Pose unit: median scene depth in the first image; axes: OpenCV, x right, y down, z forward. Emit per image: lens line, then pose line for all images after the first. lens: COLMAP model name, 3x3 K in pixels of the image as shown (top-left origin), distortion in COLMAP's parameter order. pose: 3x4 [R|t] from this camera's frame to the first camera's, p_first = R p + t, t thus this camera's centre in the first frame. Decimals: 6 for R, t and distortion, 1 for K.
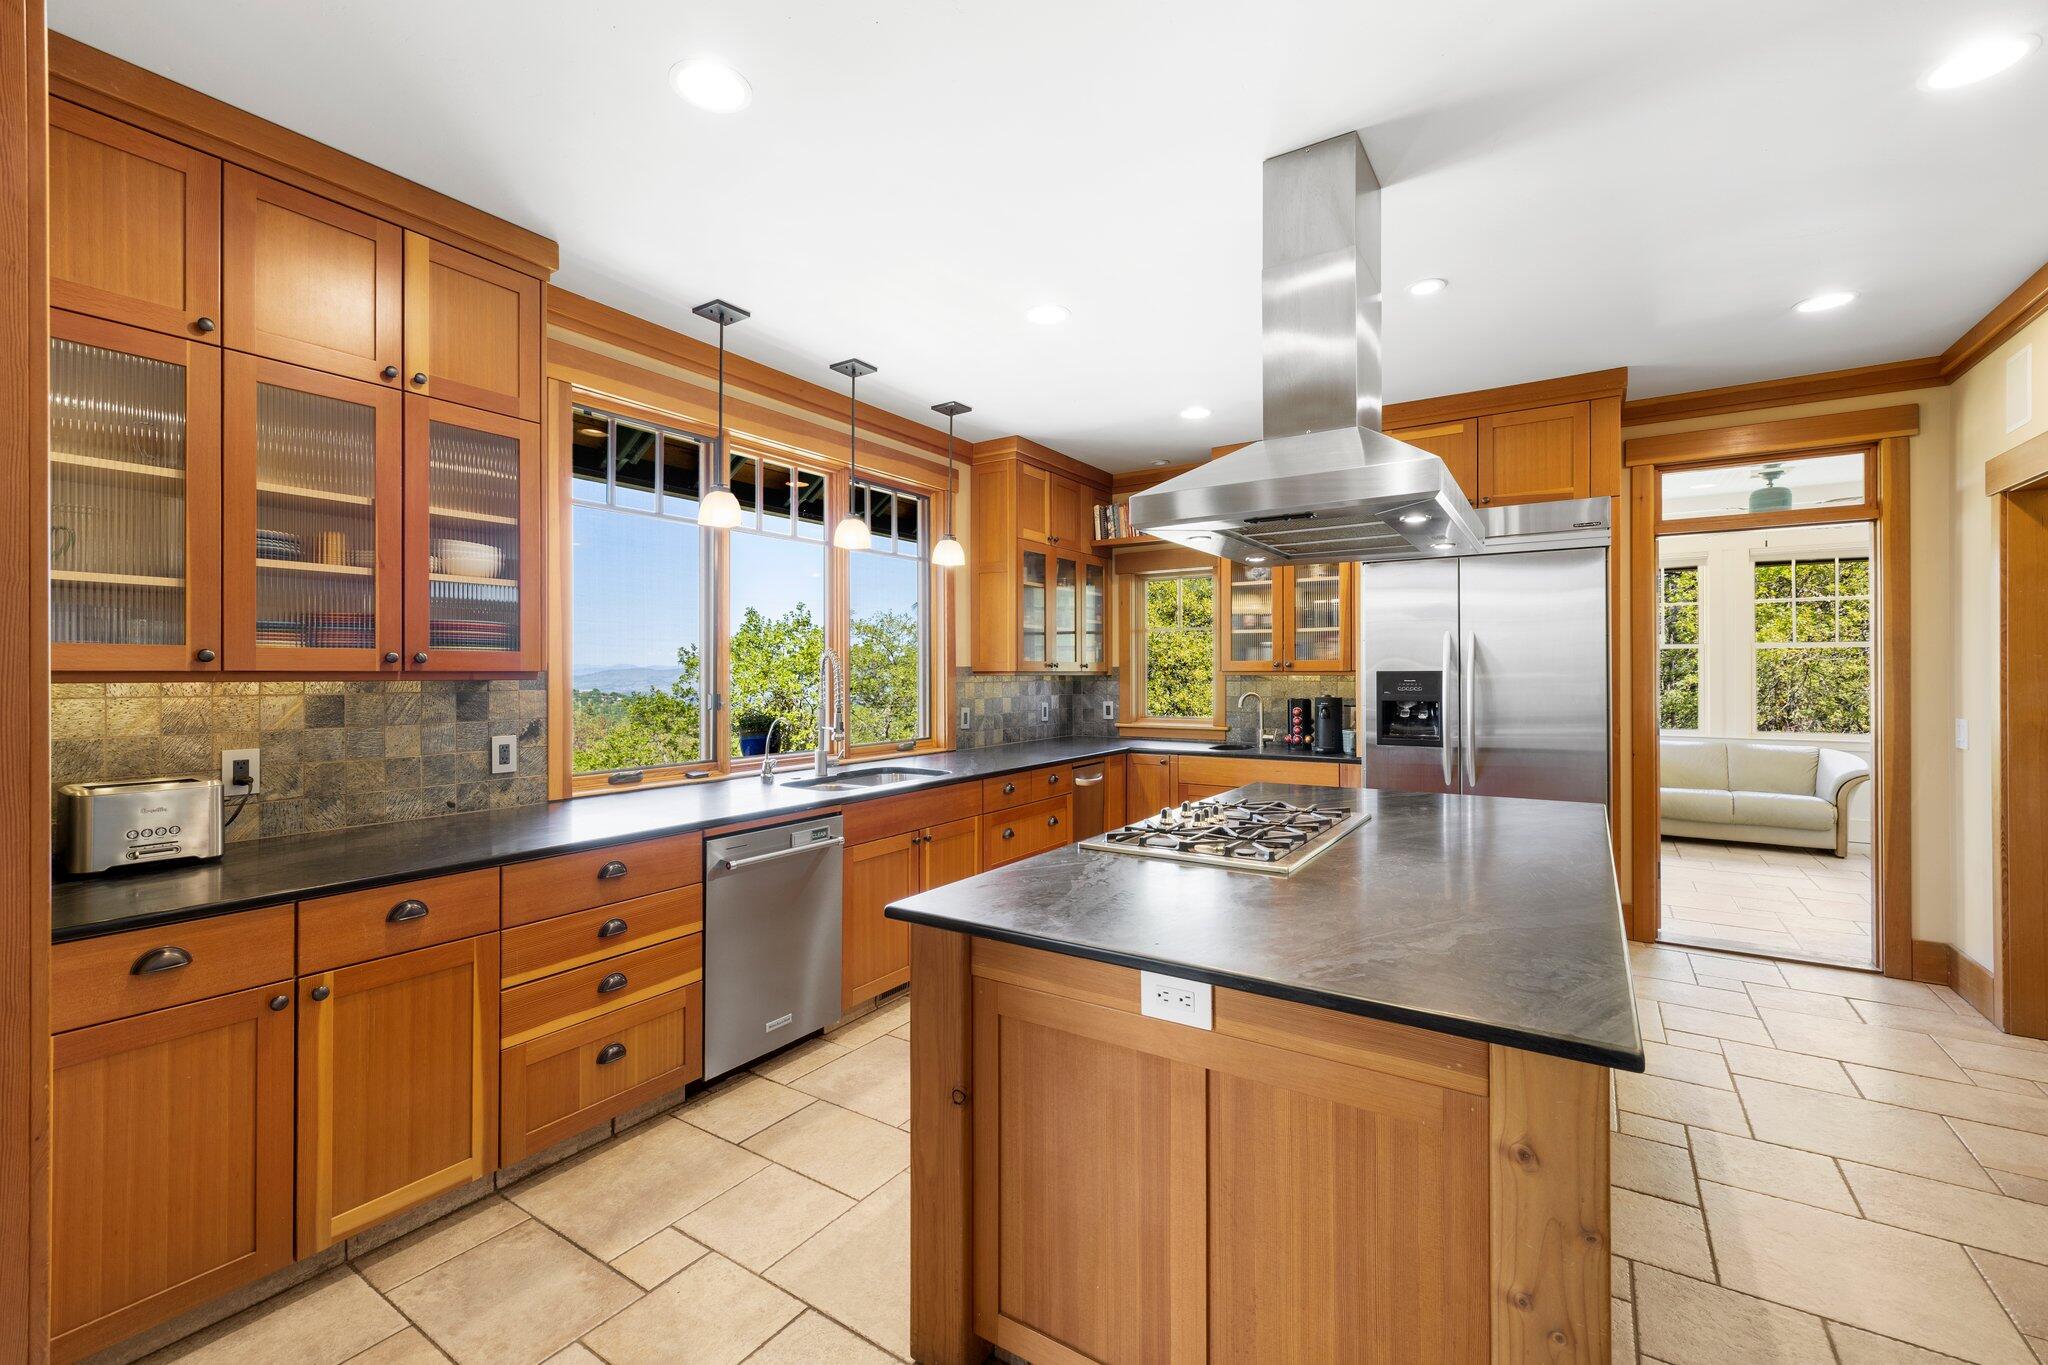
lens RADIAL K [[853.5, 0, 1025.1], [0, 853.5, 682.3], [0, 0, 1]] dist [0.001212, -0.000060]
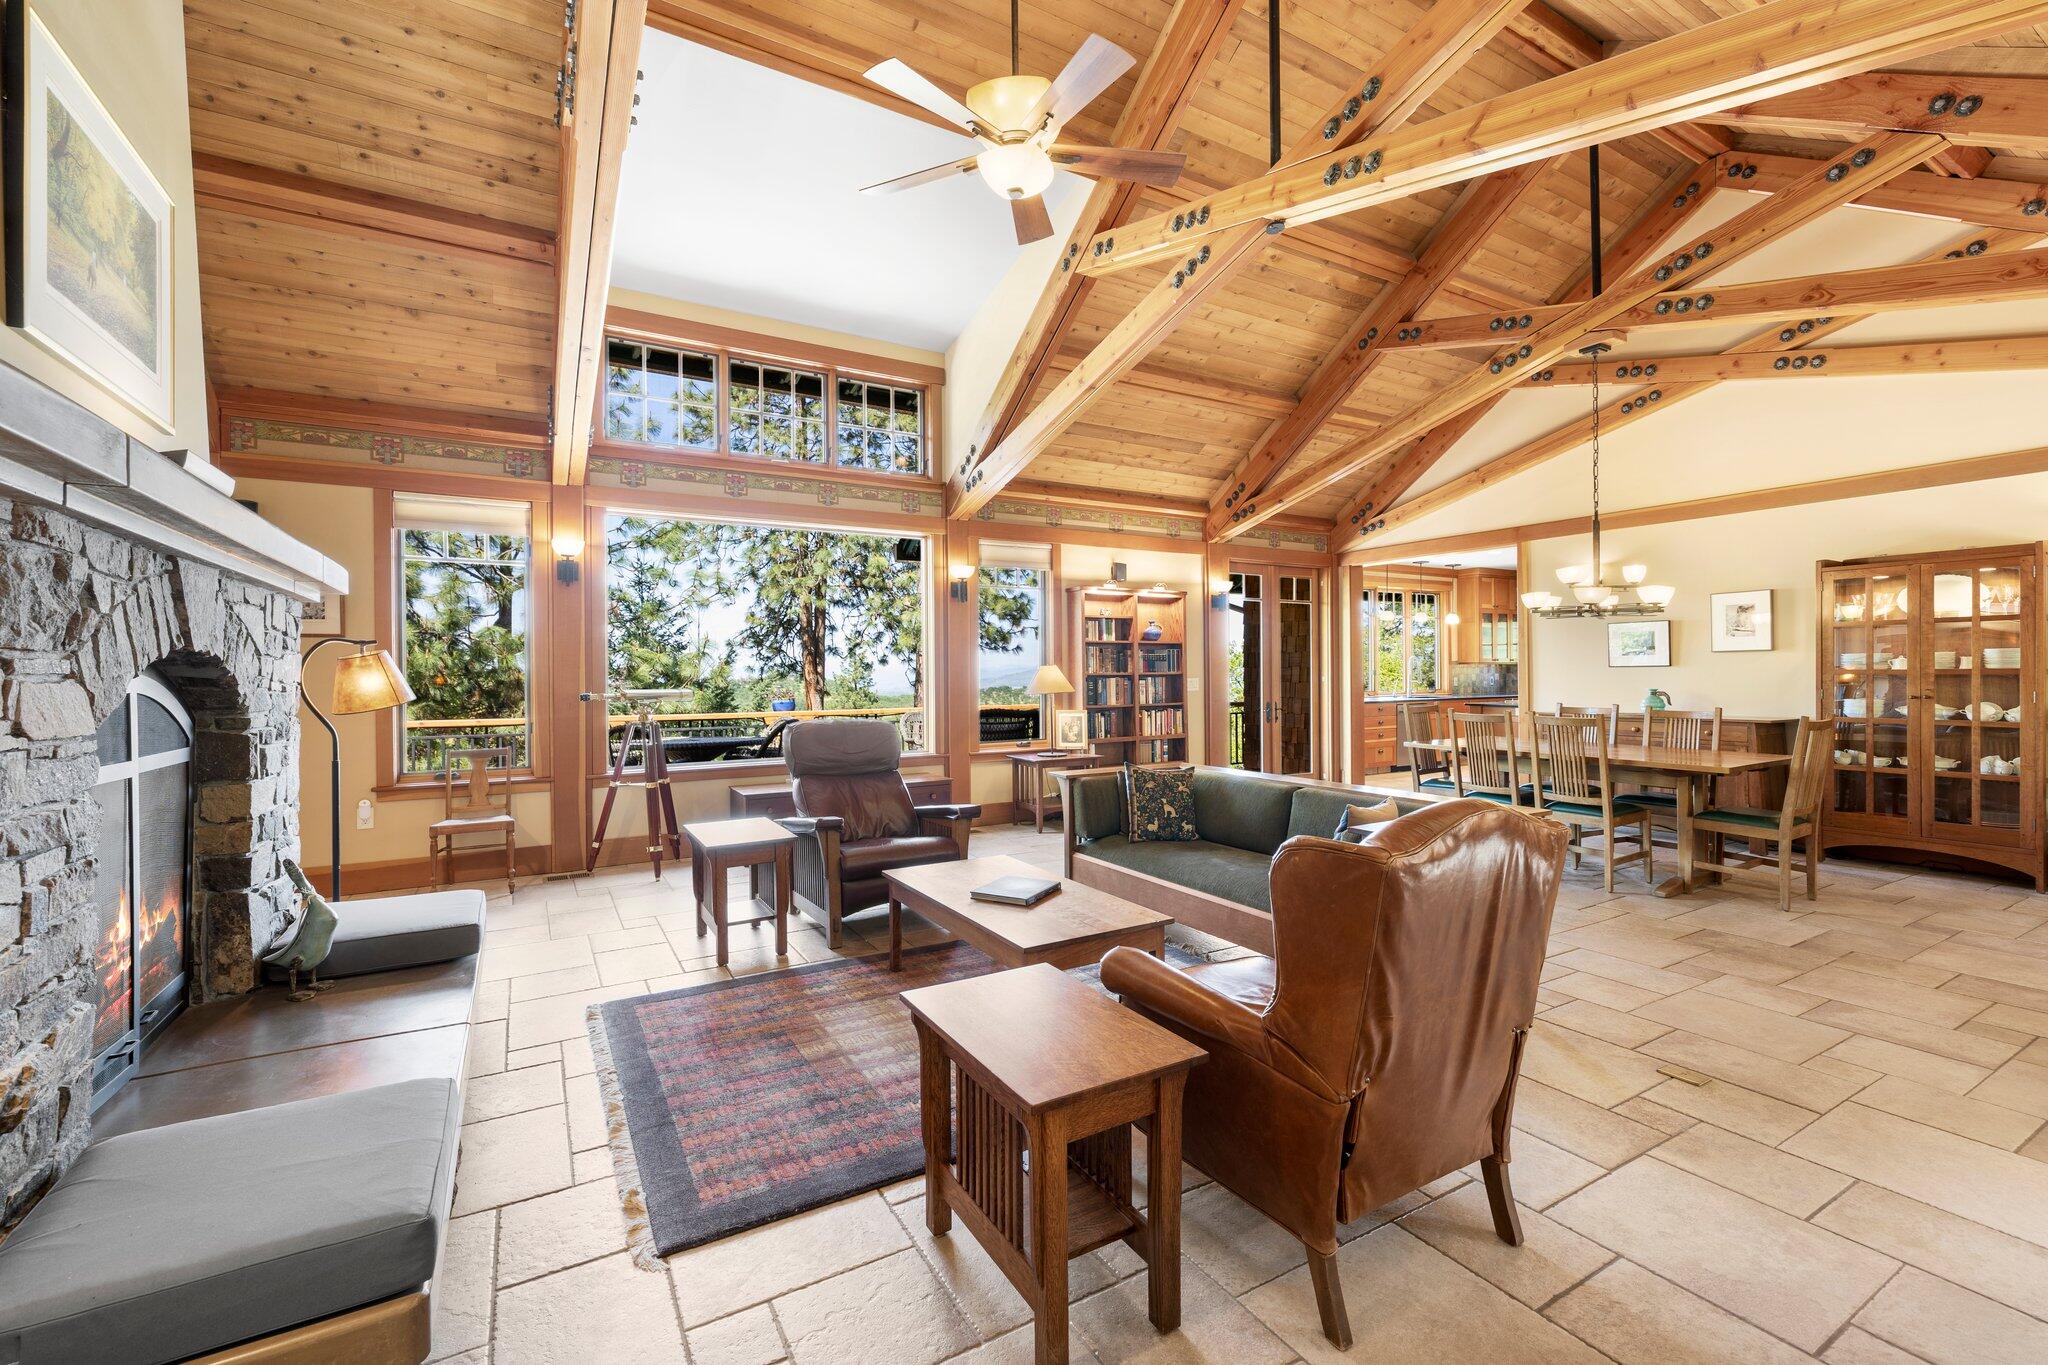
lens RADIAL K [[853.5, 0, 1018.5], [0, 853.5, 675.9], [0, 0, 1]] dist [0.001212, -0.000060]
pose [[0.891903, -0.001158, -0.452225, -0.078069], [0.005219, 0.999956, 0.007734, -0.002077], [0.452197, -0.009259, 0.891870, -1.719490]]
